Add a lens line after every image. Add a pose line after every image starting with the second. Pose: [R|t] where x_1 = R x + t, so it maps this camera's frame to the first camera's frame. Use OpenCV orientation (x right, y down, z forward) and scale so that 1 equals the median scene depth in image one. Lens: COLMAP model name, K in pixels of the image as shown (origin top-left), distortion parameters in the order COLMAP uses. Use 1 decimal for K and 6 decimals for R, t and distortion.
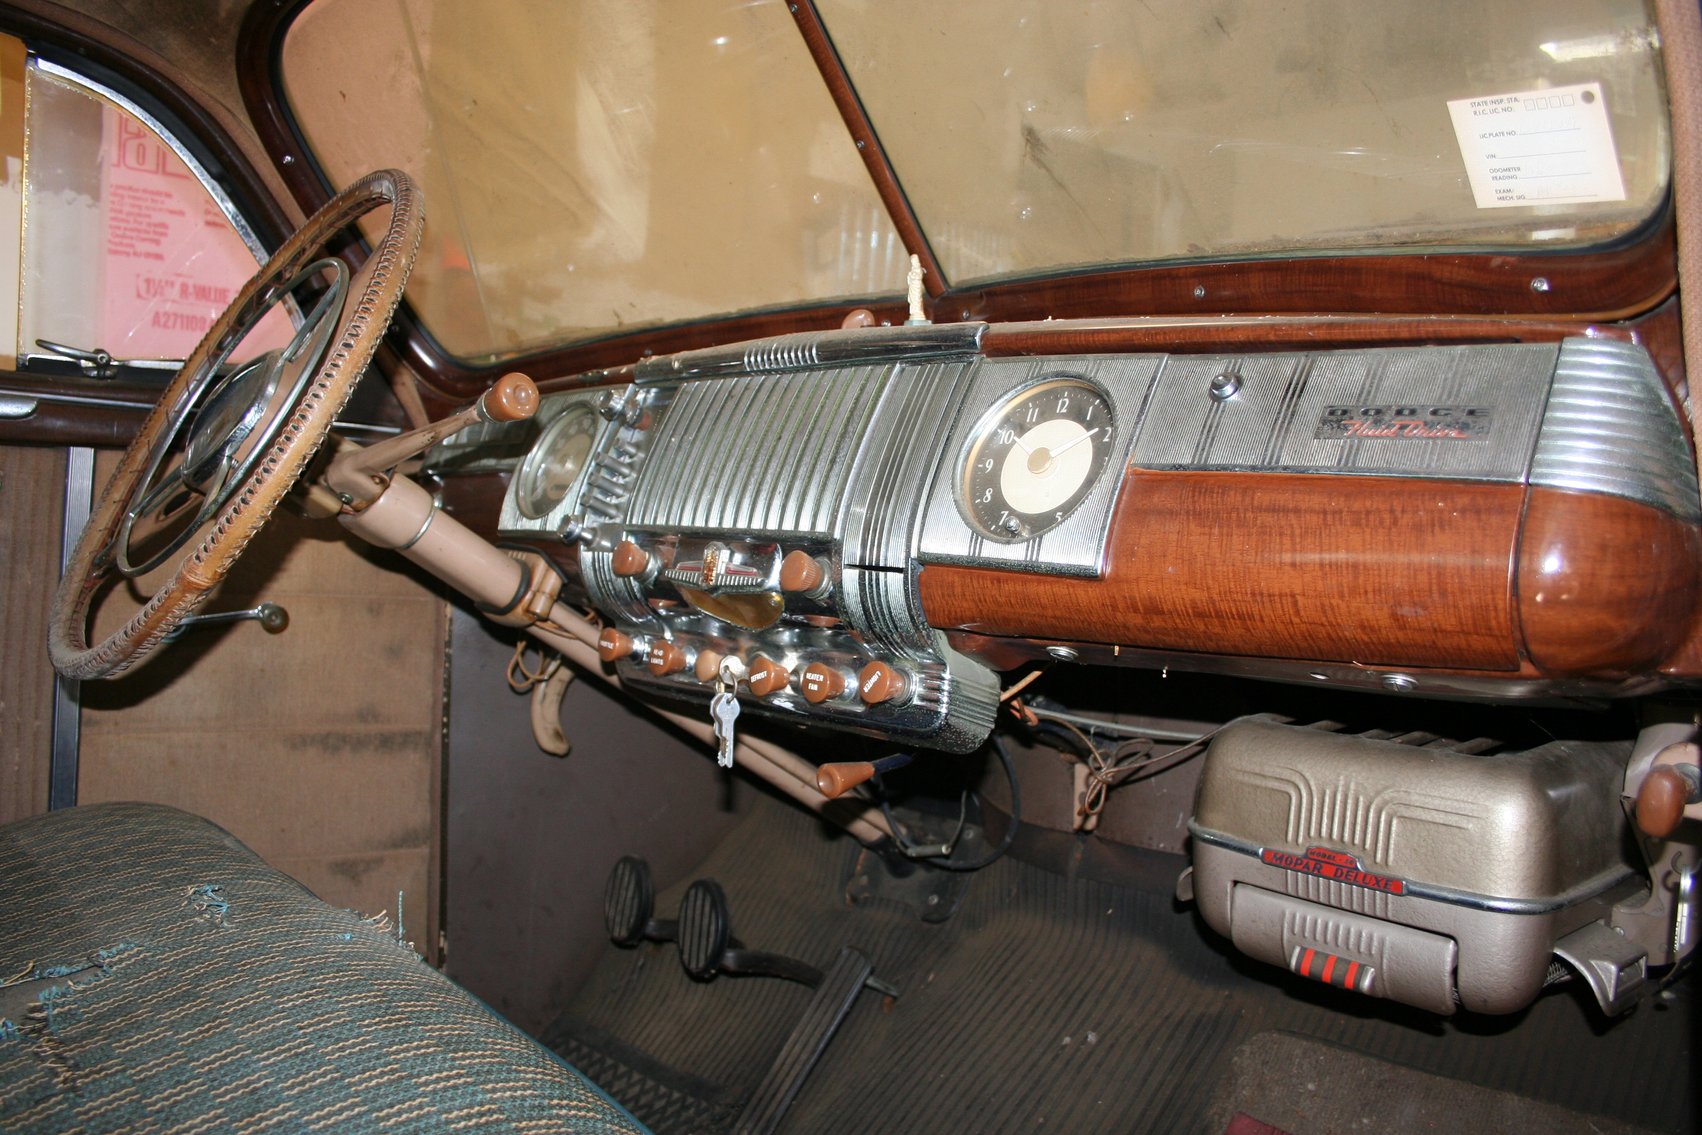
lens RADIAL K [[1426.7, 0, 851.0], [0, 1426.7, 567.5], [0, 0, 1]] dist [-0.152465, 0.153629]
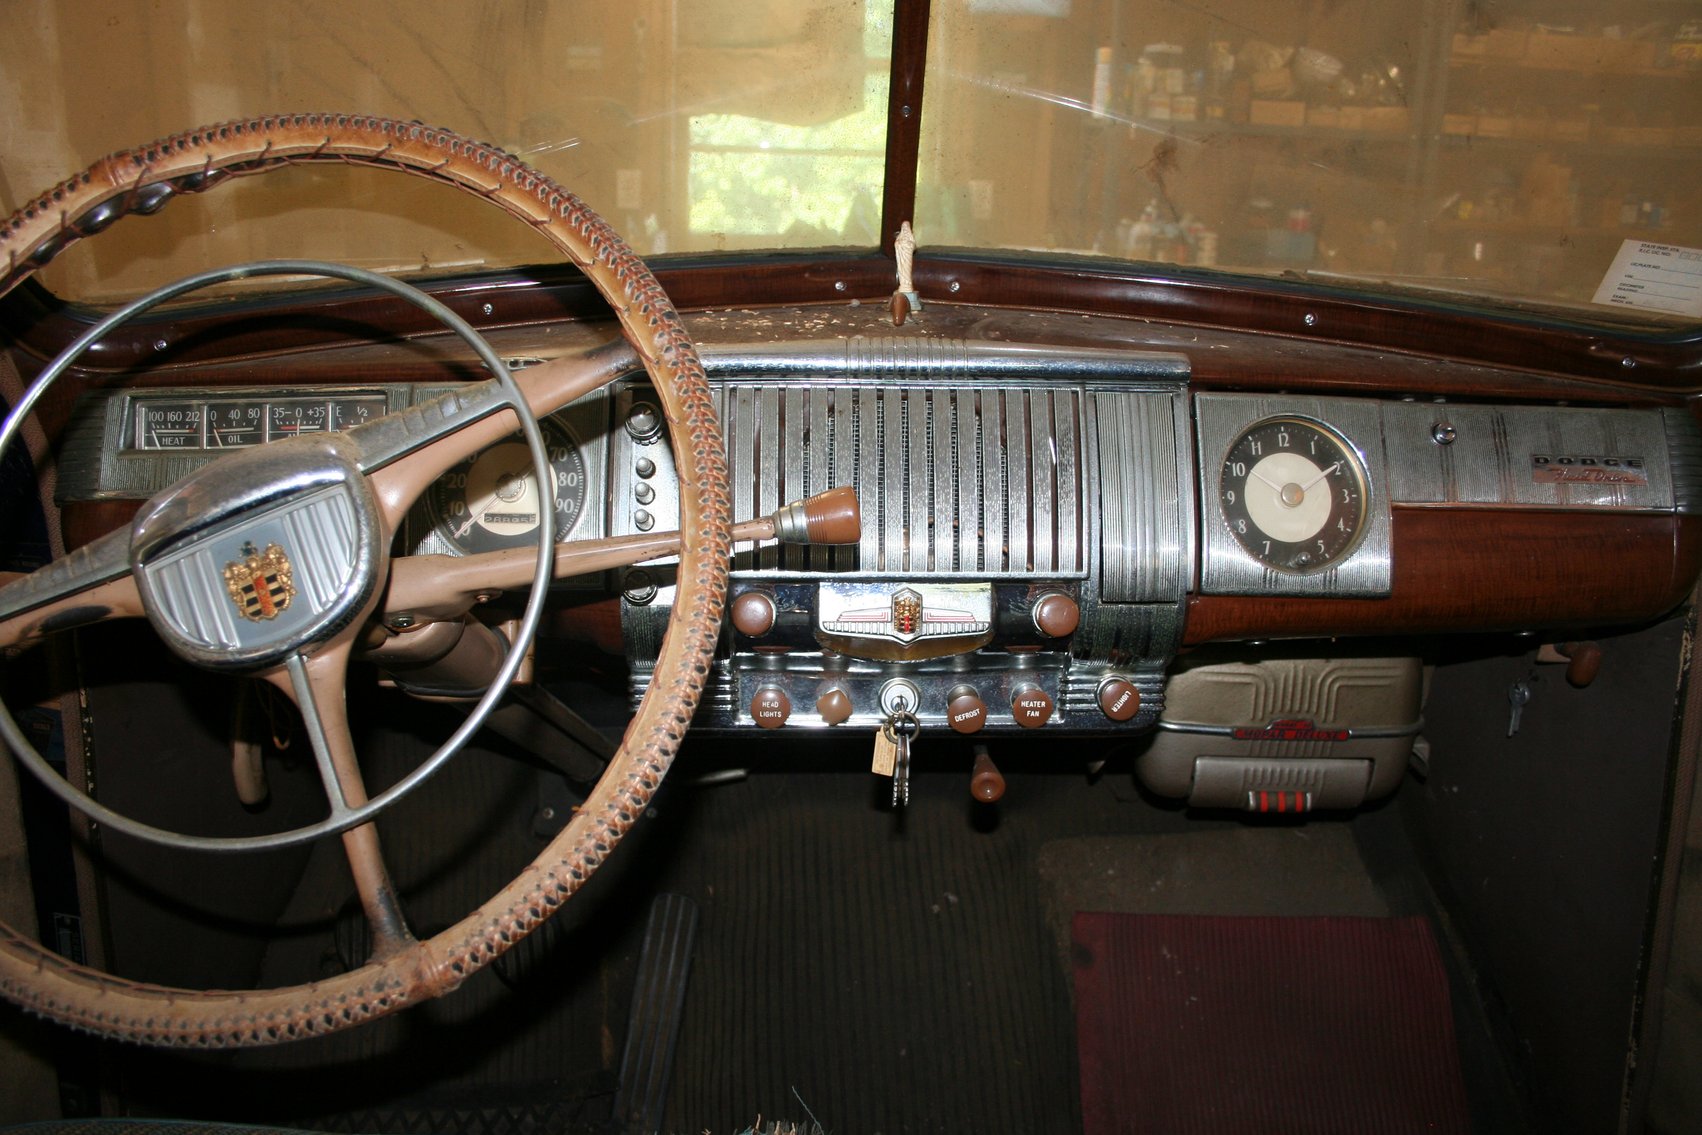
lens RADIAL K [[1426.7, 0, 851.0], [0, 1426.7, 567.5], [0, 0, 1]] dist [-0.152465, 0.153629]
pose [[0.663566, -0.215867, 0.716297, -0.750510], [0.033243, 0.965028, 0.260030, -0.261835], [-0.747379, -0.148735, 0.647536, 0.409259]]
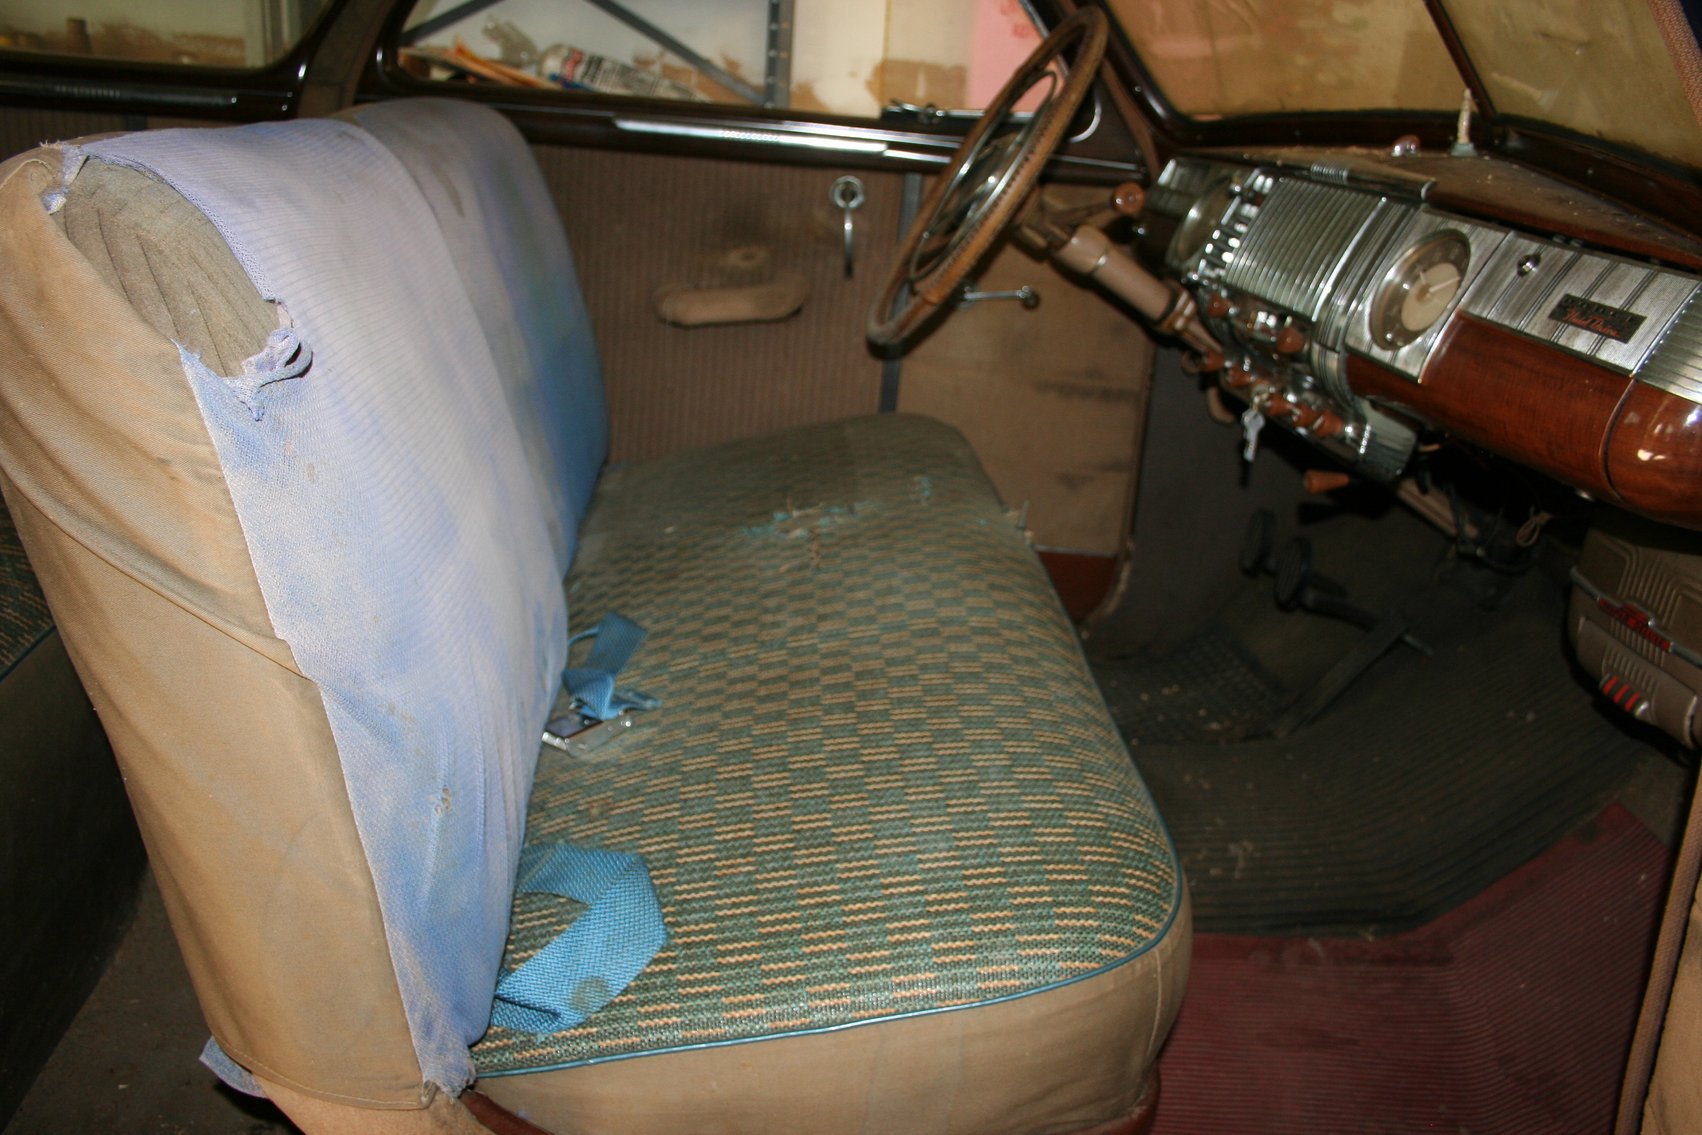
lens RADIAL K [[1426.7, 0, 851.0], [0, 1426.7, 567.5], [0, 0, 1]] dist [-0.152465, 0.153629]
pose [[0.802330, 0.216877, -0.556086, 0.405484], [-0.059323, 0.956014, 0.287259, -0.143336], [0.593926, -0.197488, 0.779904, -0.387206]]
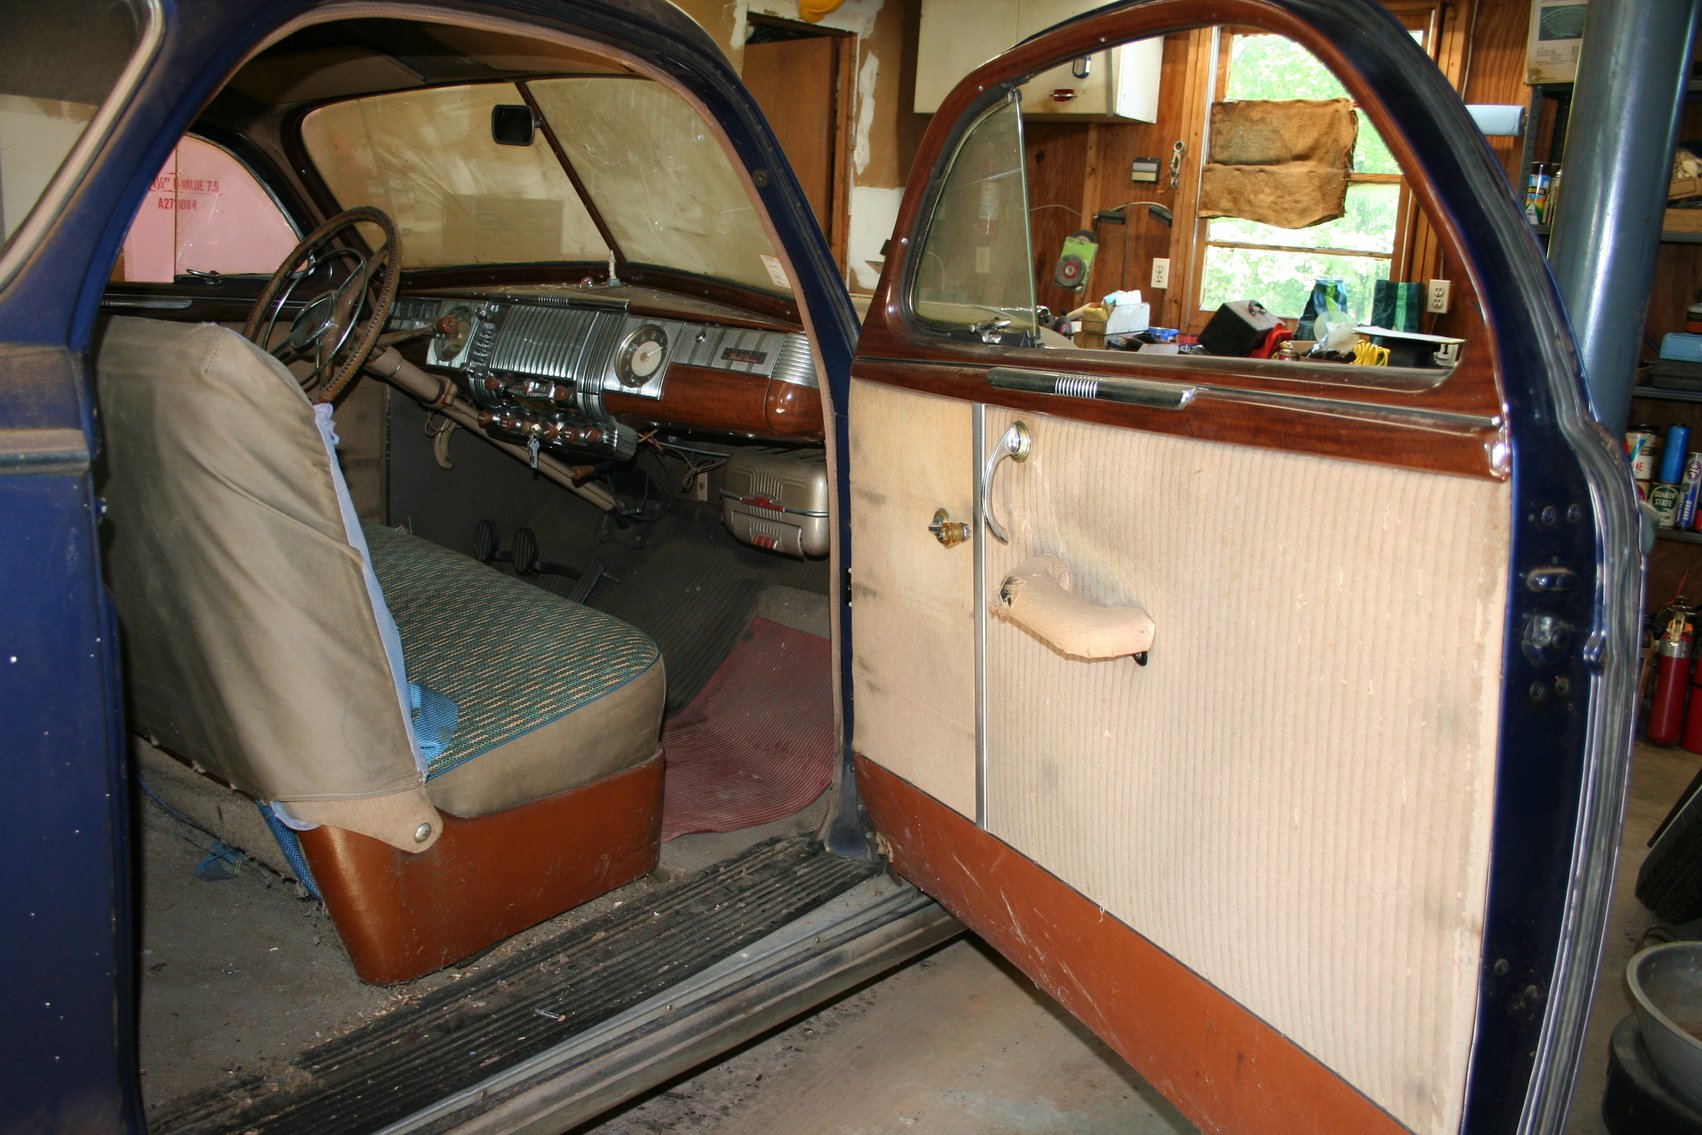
lens RADIAL K [[1426.7, 0, 851.0], [0, 1426.7, 567.5], [0, 0, 1]] dist [-0.152465, 0.153629]
pose [[0.990908, -0.013028, 0.133910, 0.125943], [-0.011896, 0.982919, 0.183653, -0.148944], [-0.134016, -0.183576, 0.973827, -1.502098]]
